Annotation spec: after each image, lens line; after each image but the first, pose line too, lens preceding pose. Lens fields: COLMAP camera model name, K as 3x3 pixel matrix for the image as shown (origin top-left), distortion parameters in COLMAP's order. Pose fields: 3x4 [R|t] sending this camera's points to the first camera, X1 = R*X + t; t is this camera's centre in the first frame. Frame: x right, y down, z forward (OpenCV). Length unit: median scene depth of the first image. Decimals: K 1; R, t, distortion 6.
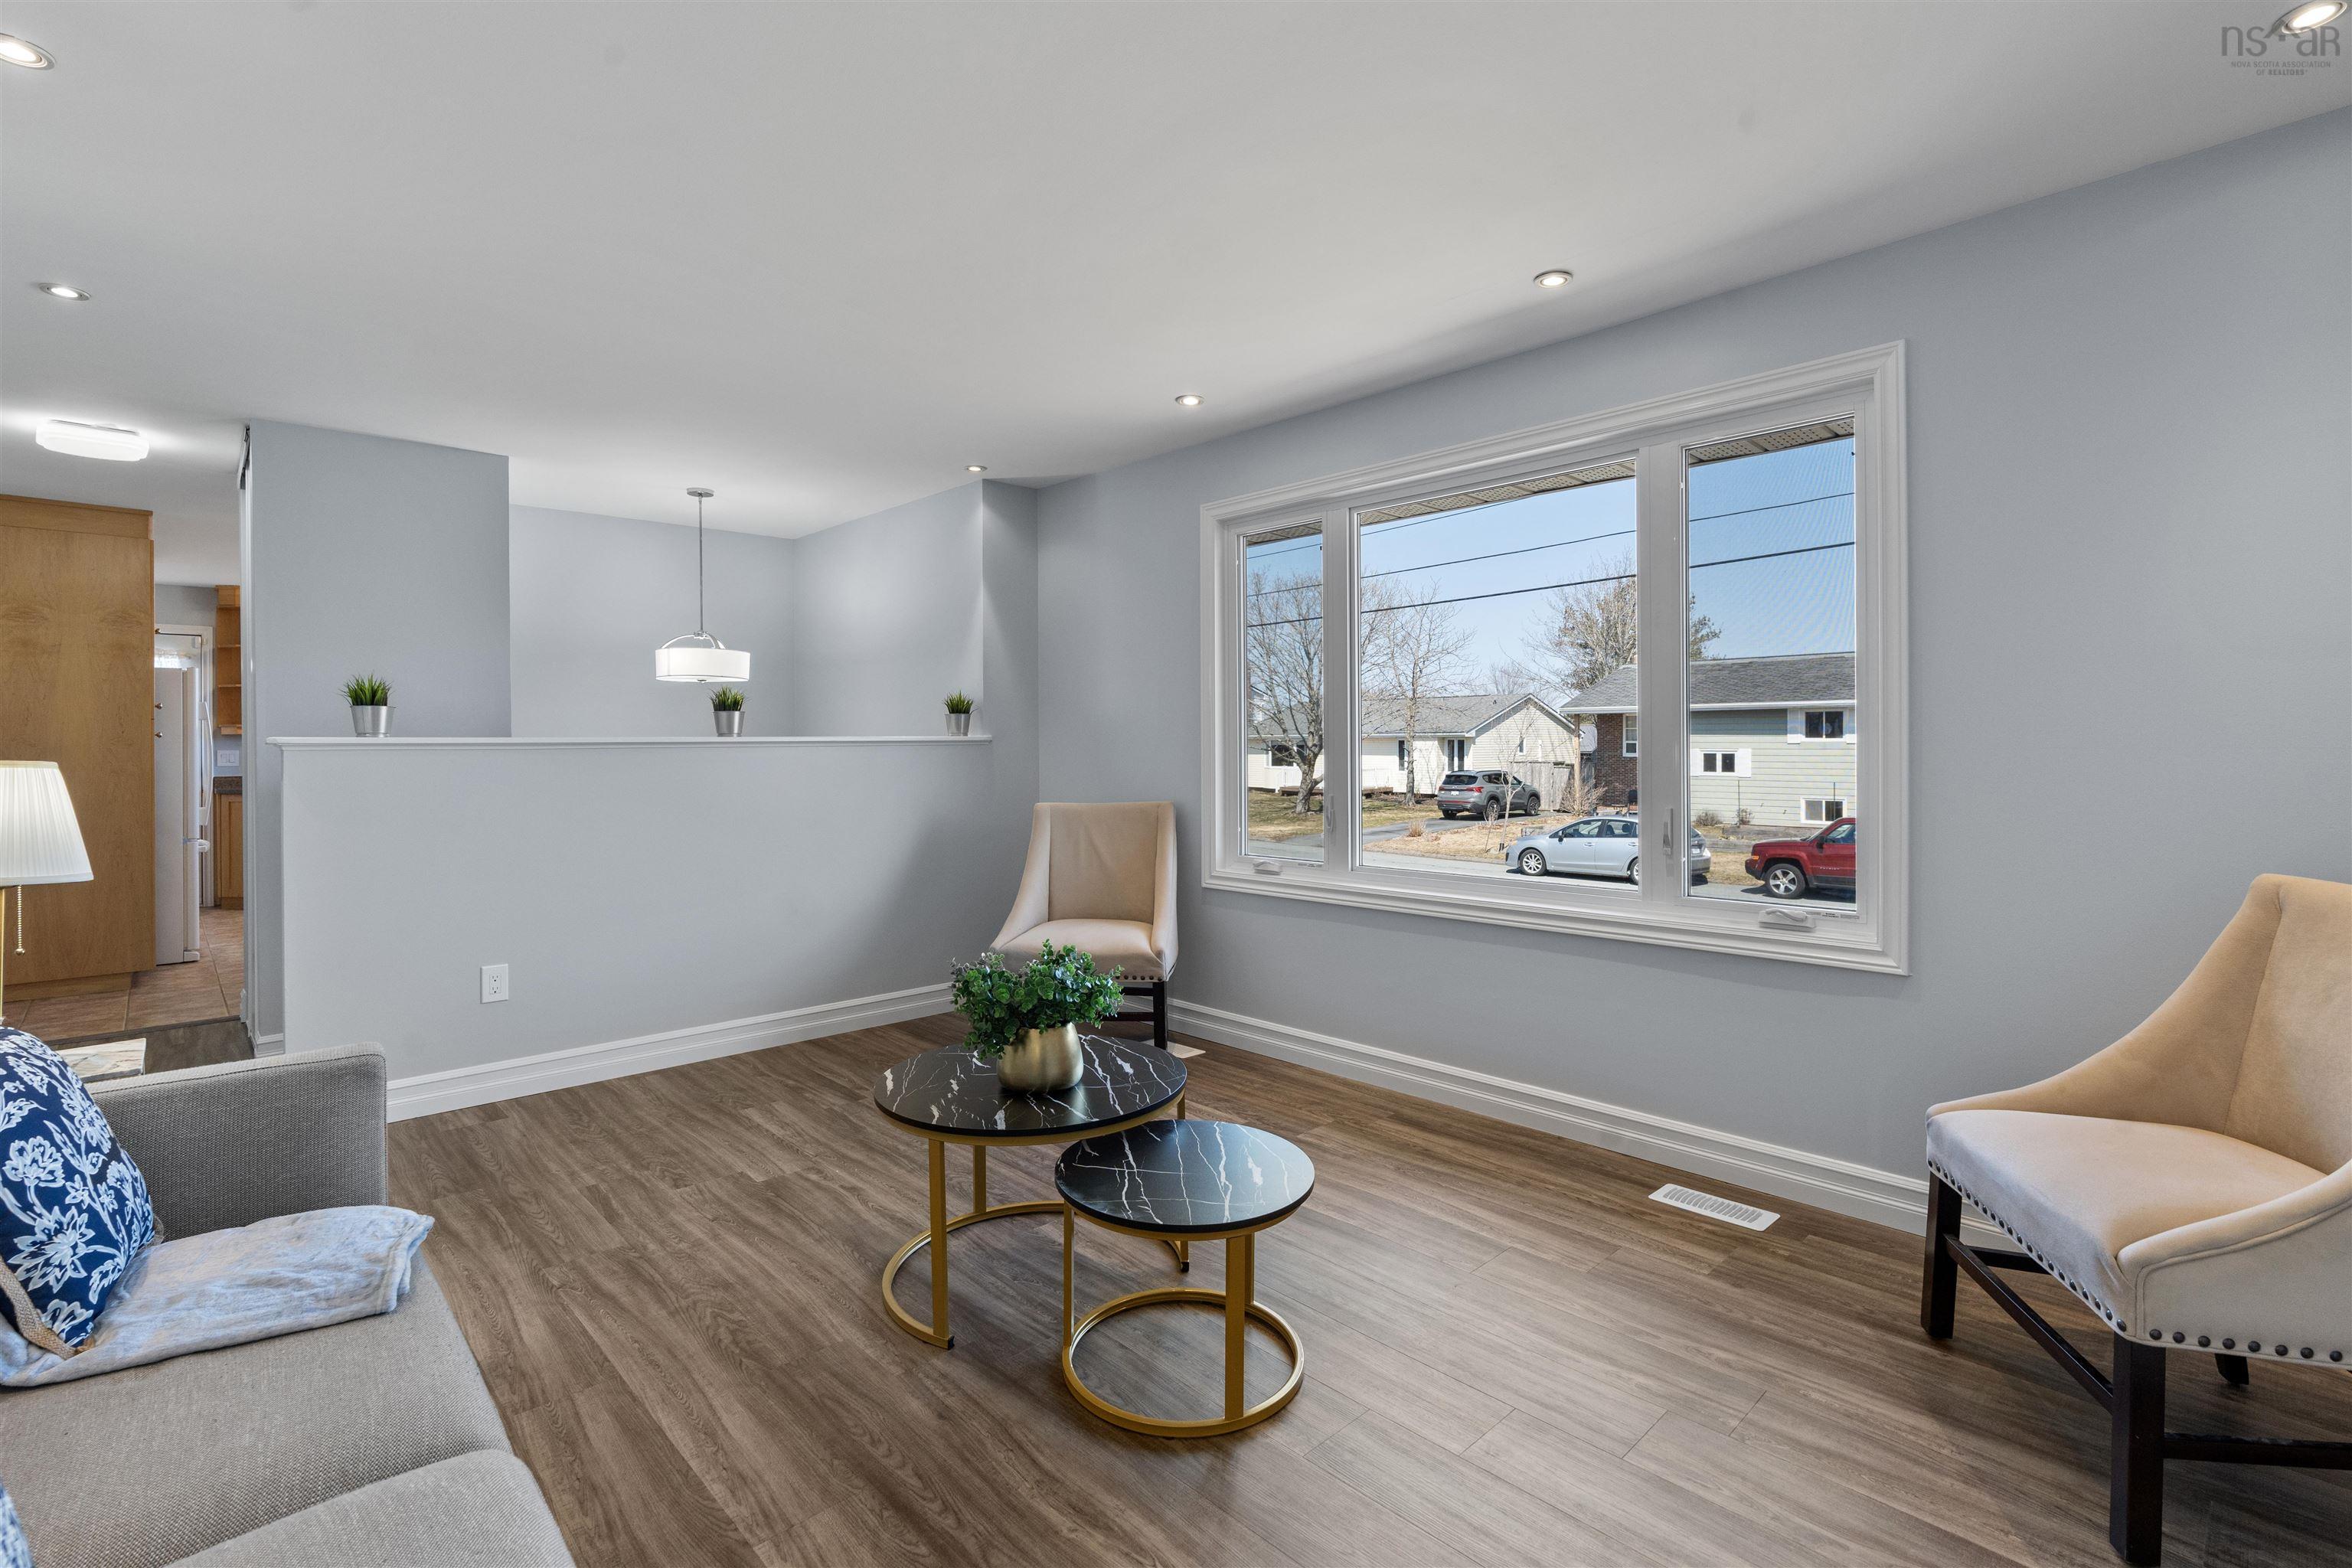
lens RADIAL K [[1079.6, 0, 1154.4], [0, 1079.6, 736.8], [0, 0, 1]] dist [-0.018277, 0.005067]
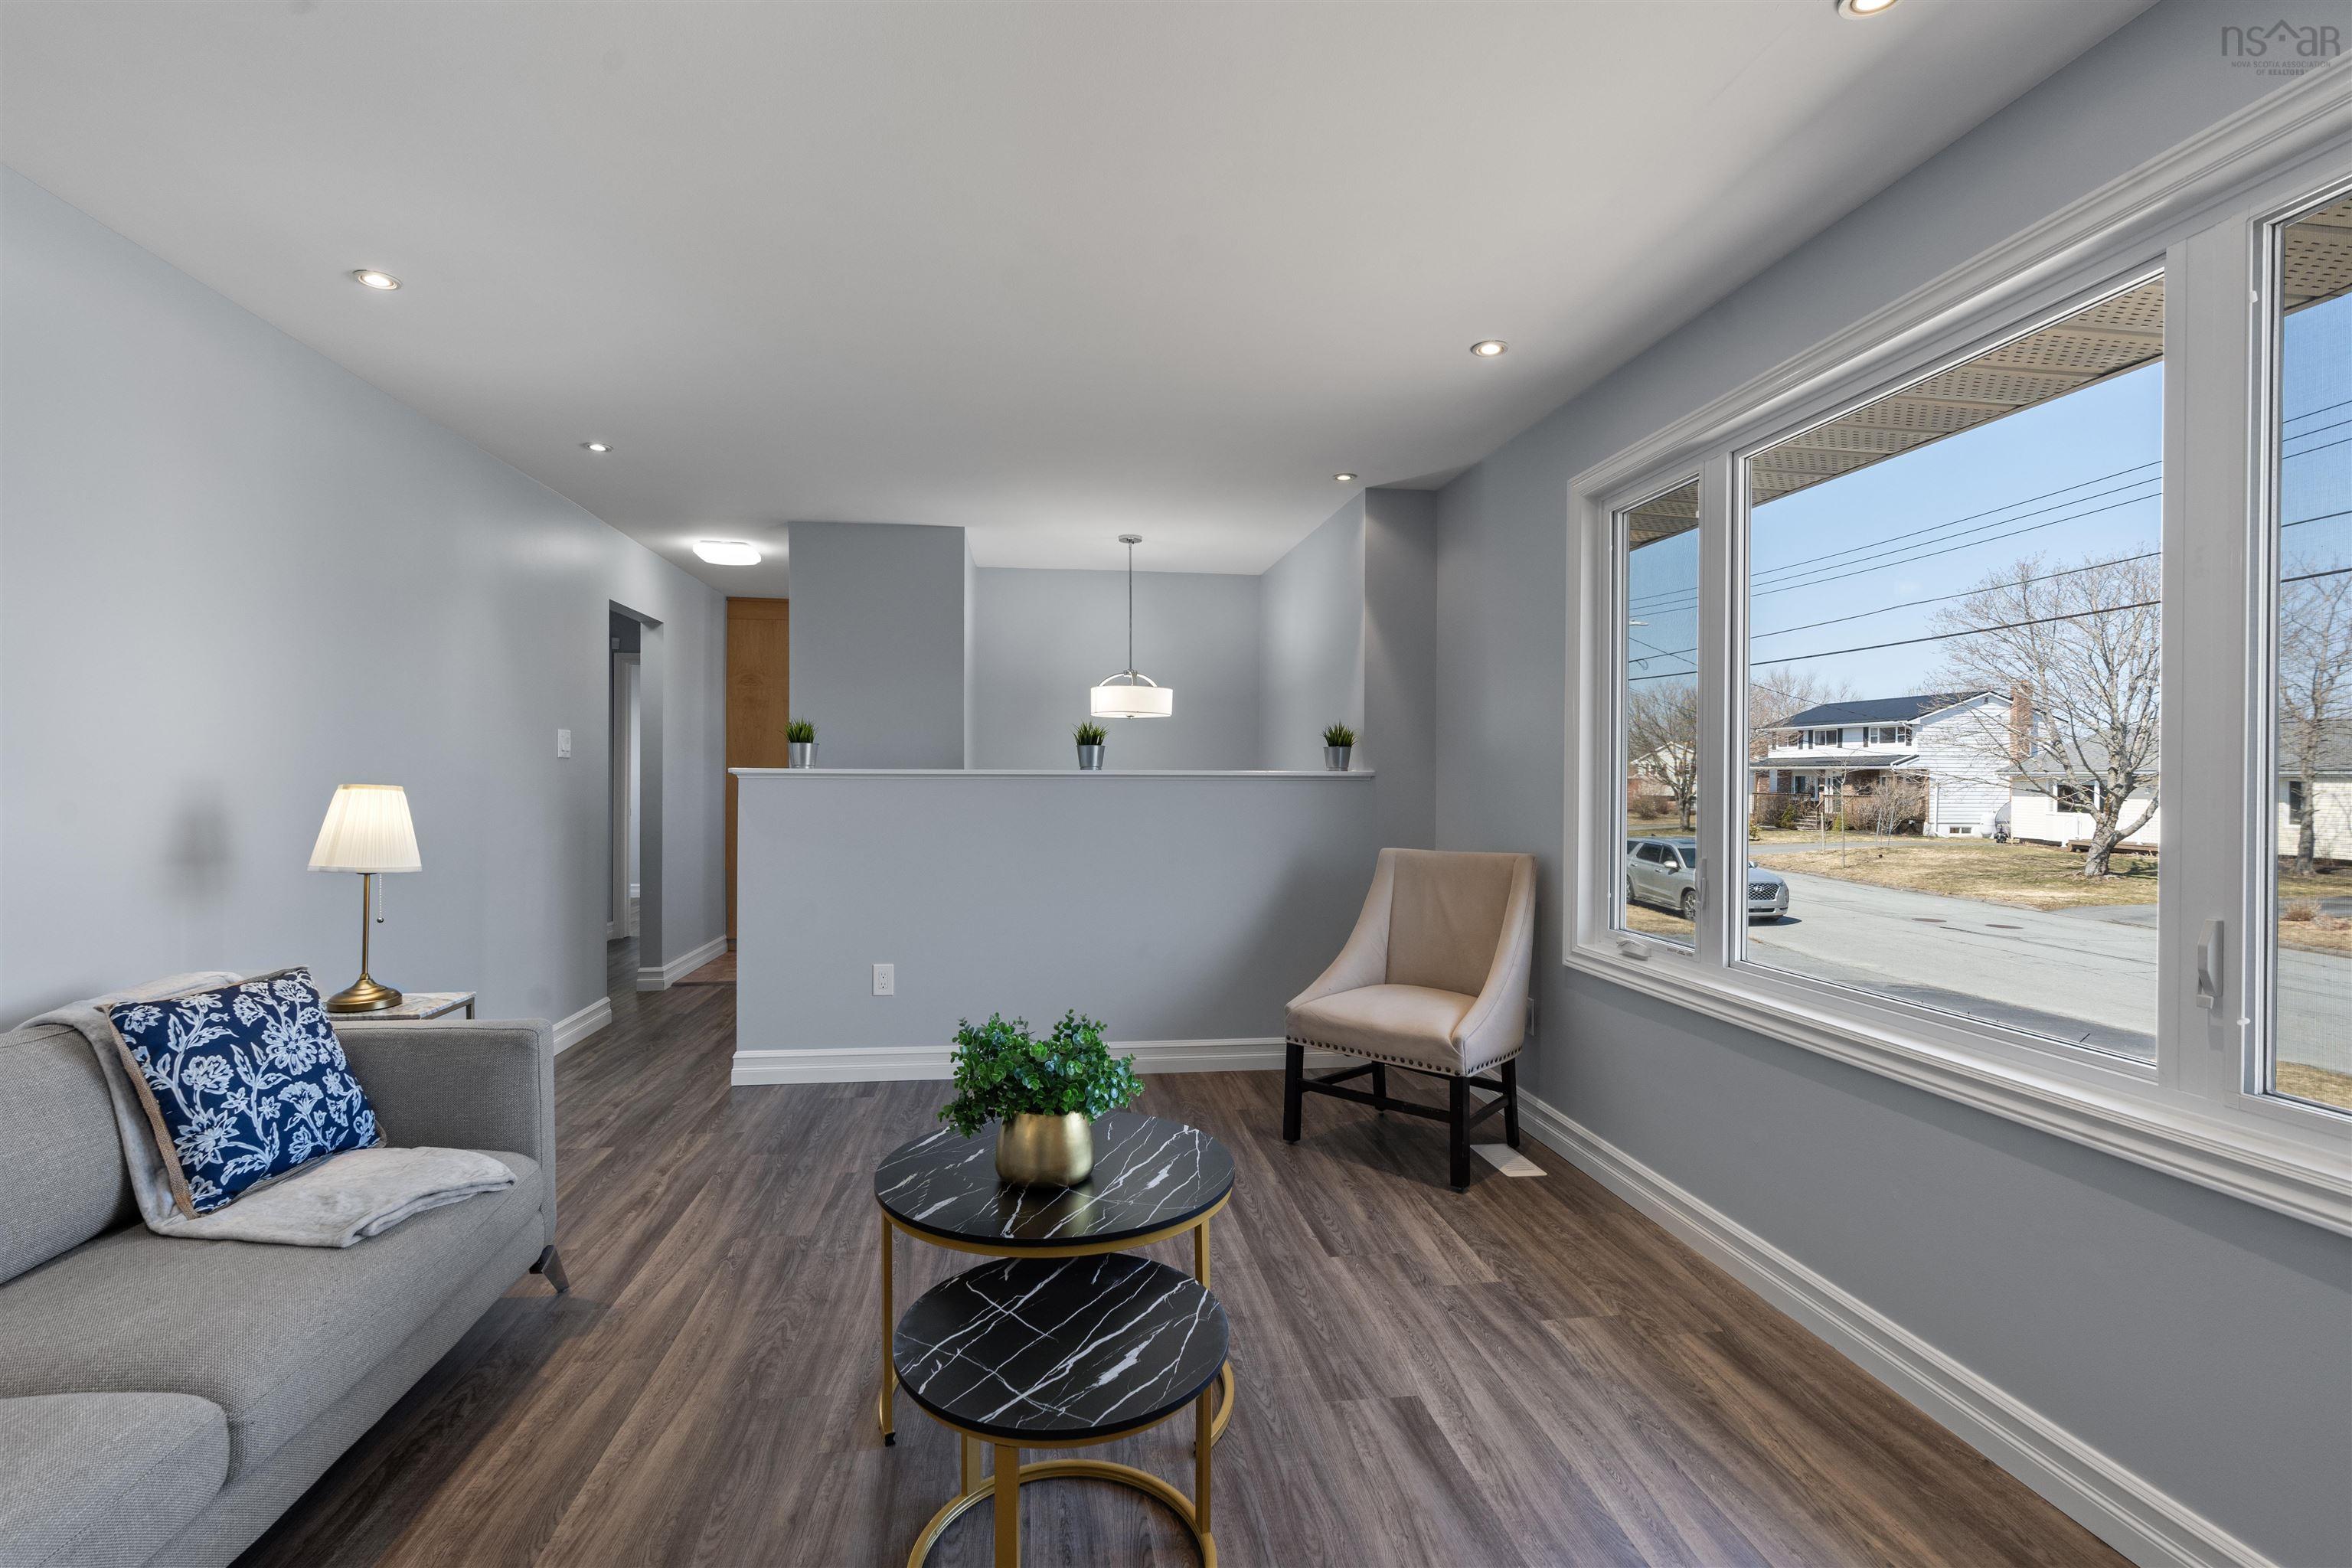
lens RADIAL K [[1059.9, 0, 1159.4], [0, 1059.9, 776.7], [0, 0, 1]] dist [-0.013132, 0.004384]
pose [[0.815160, 0.011254, -0.579126, 0.415237], [-0.007380, 0.999932, 0.009043, -0.005307], [0.579189, -0.003098, 0.815188, 0.331714]]
